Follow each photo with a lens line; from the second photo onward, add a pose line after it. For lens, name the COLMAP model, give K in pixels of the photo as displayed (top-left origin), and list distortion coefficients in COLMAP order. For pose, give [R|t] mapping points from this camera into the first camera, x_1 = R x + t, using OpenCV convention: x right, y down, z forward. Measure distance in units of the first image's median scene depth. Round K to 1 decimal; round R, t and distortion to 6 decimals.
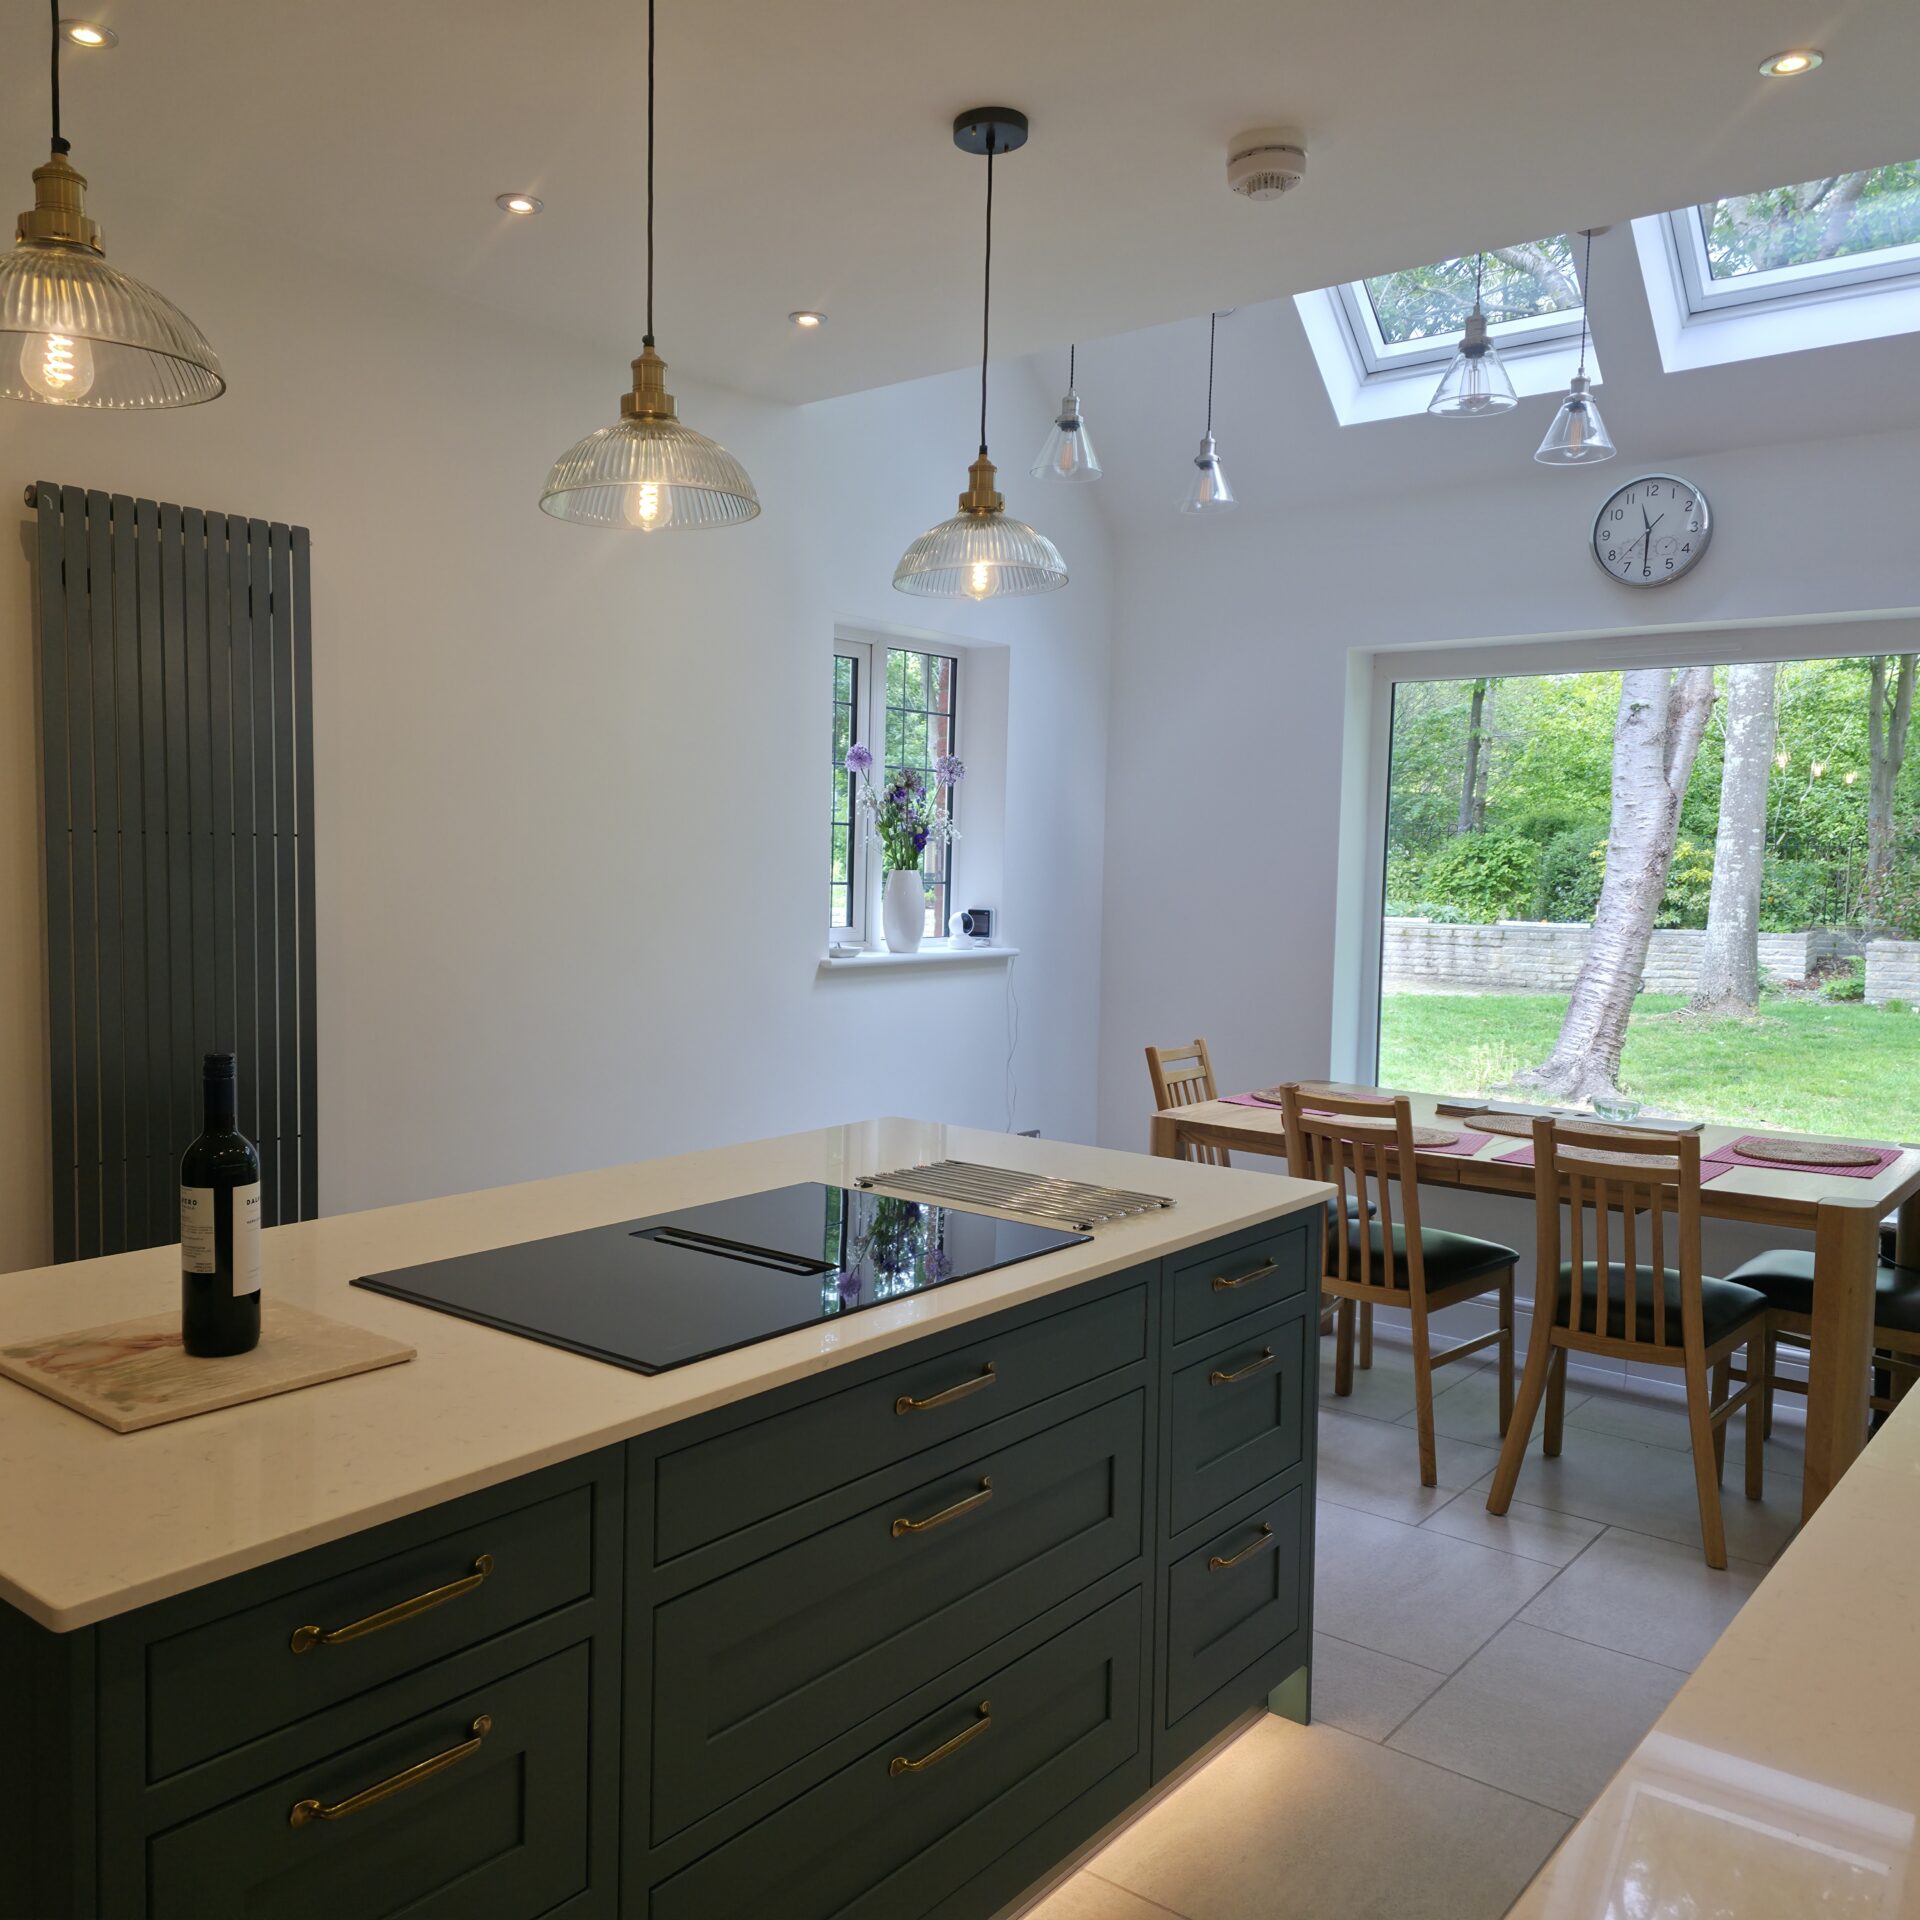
lens RADIAL K [[1552.7, 0, 853.8], [0, 1552.7, 1007.7], [0, 0, 1]] dist [0.115991, -0.133893]
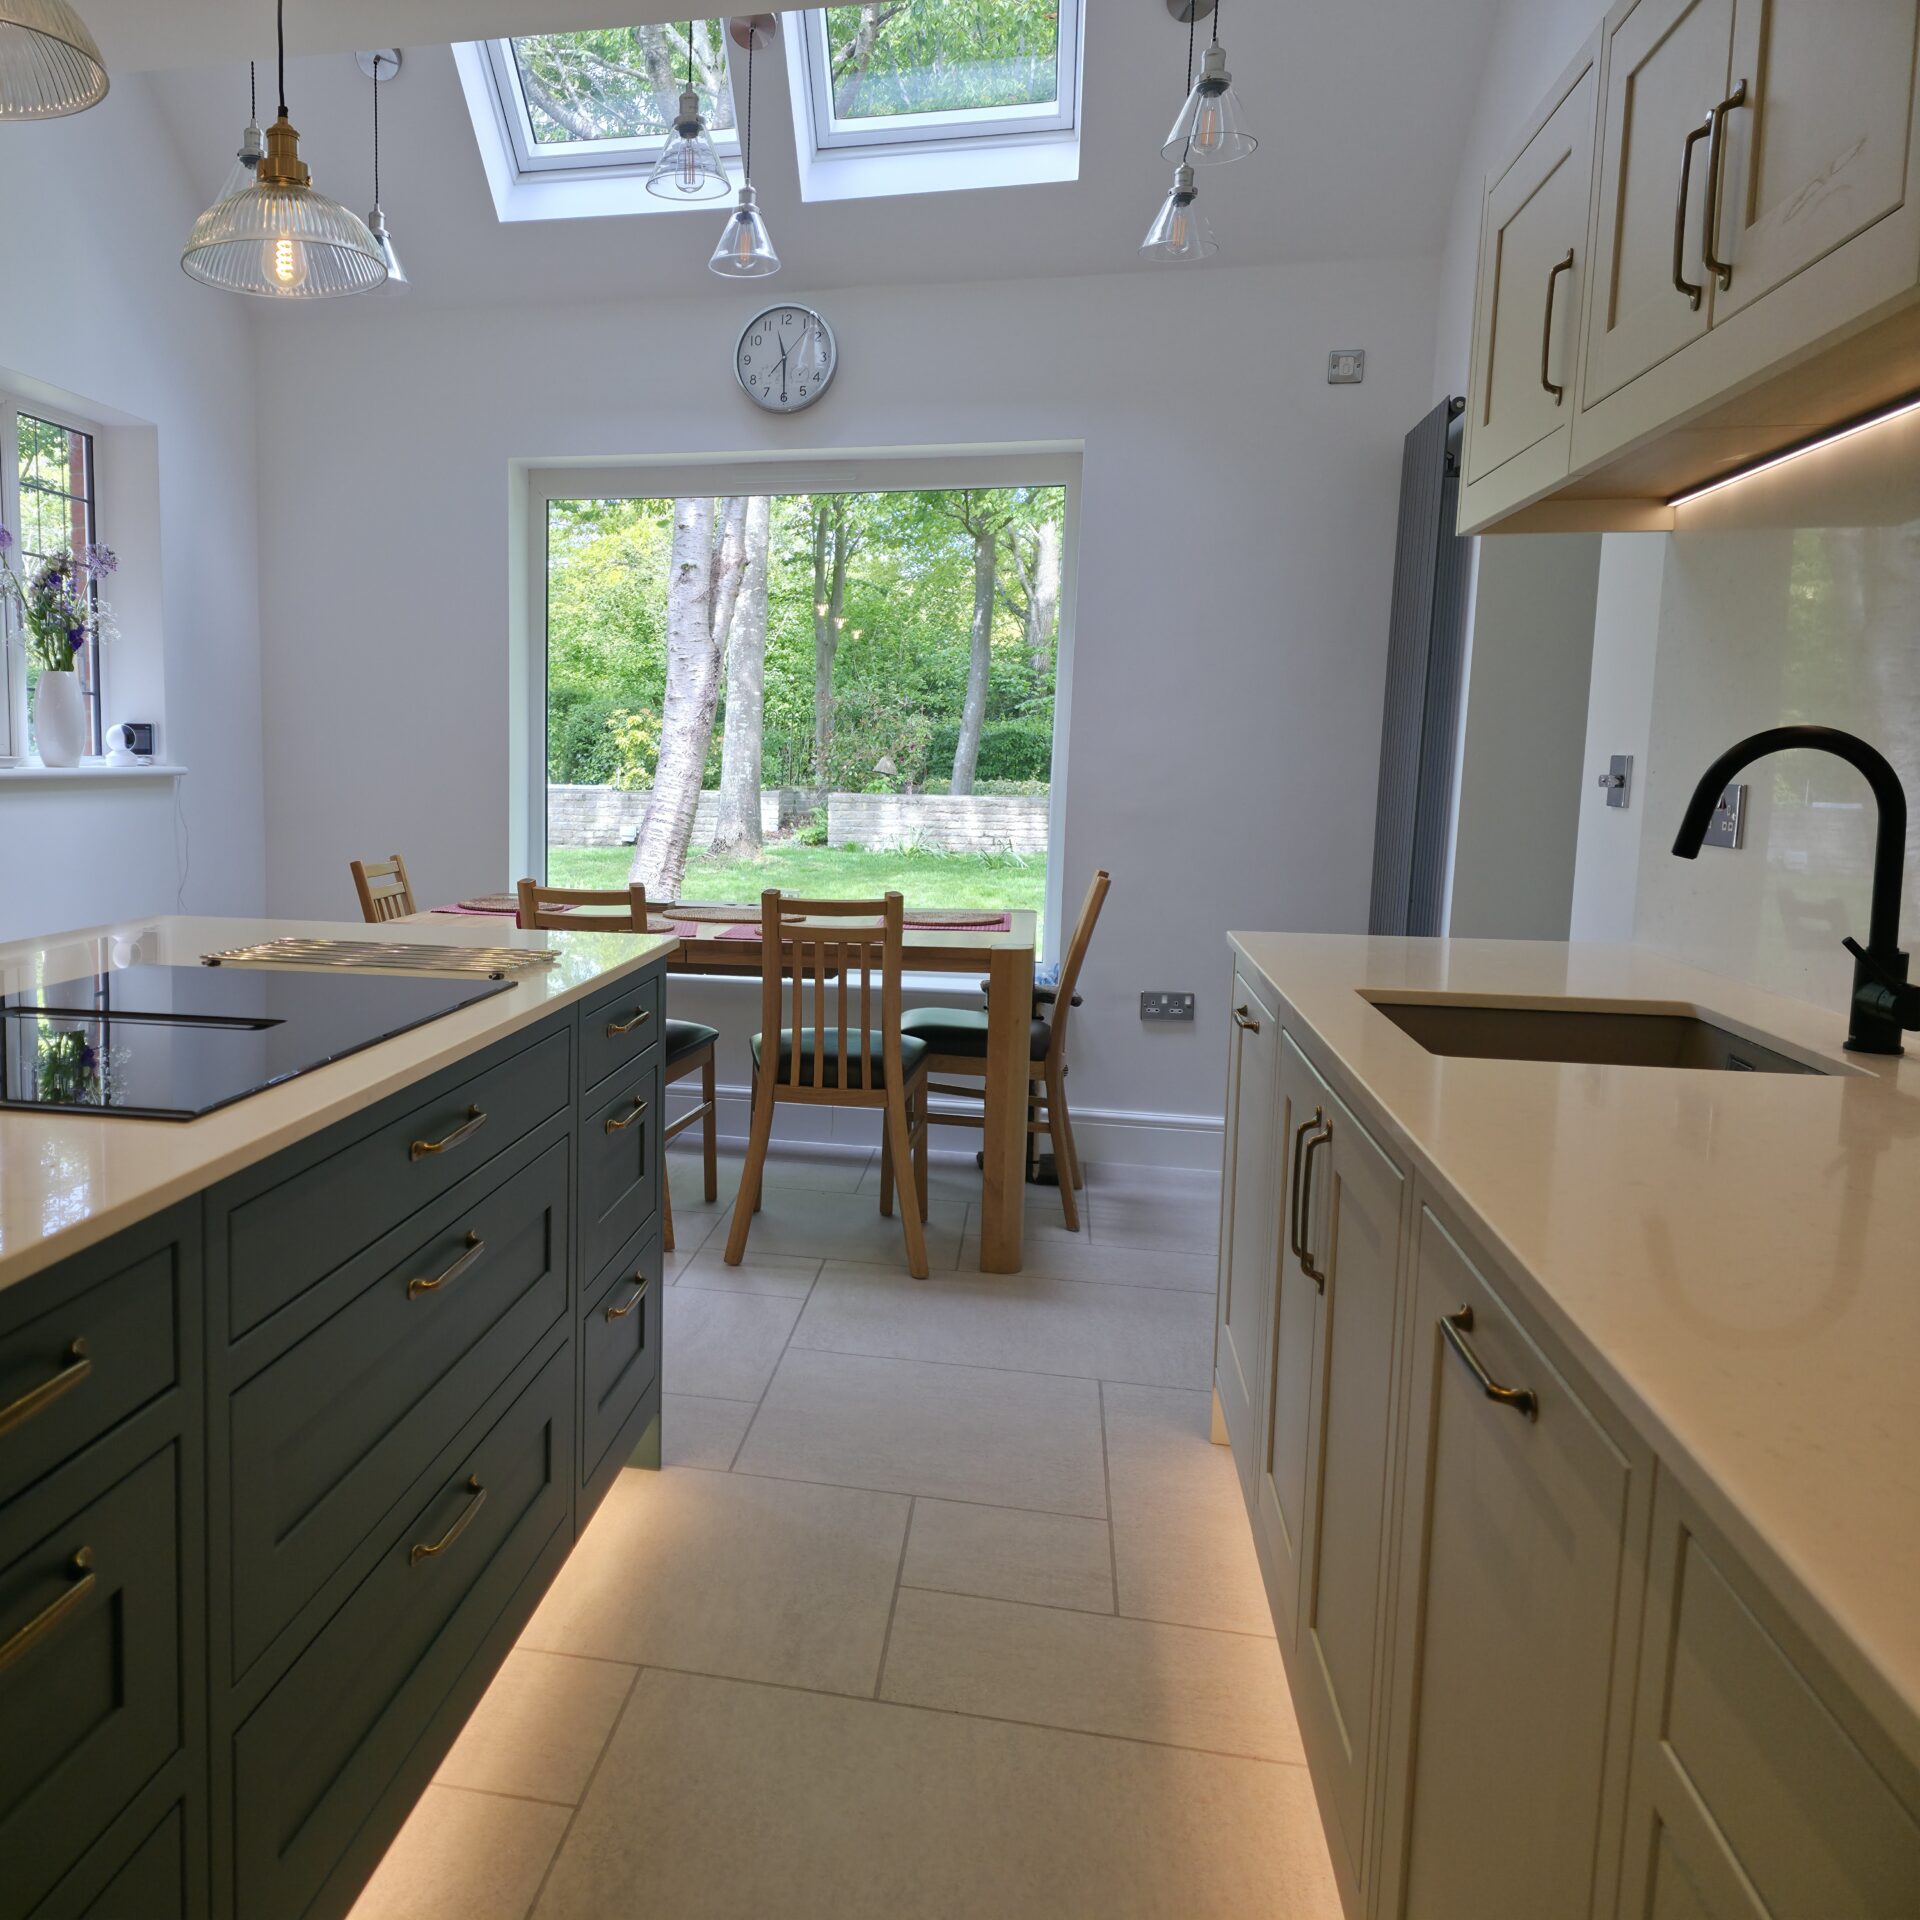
lens RADIAL K [[1572.9, 0, 597.3], [0, 1572.9, 960.6], [0, 0, 1]] dist [0.131515, -0.173623]
pose [[0.906393, -0.059903, 0.418167, -0.080265], [0.038811, 0.997517, 0.058770, 0.033338], [-0.420650, -0.037039, 0.906467, 0.053722]]
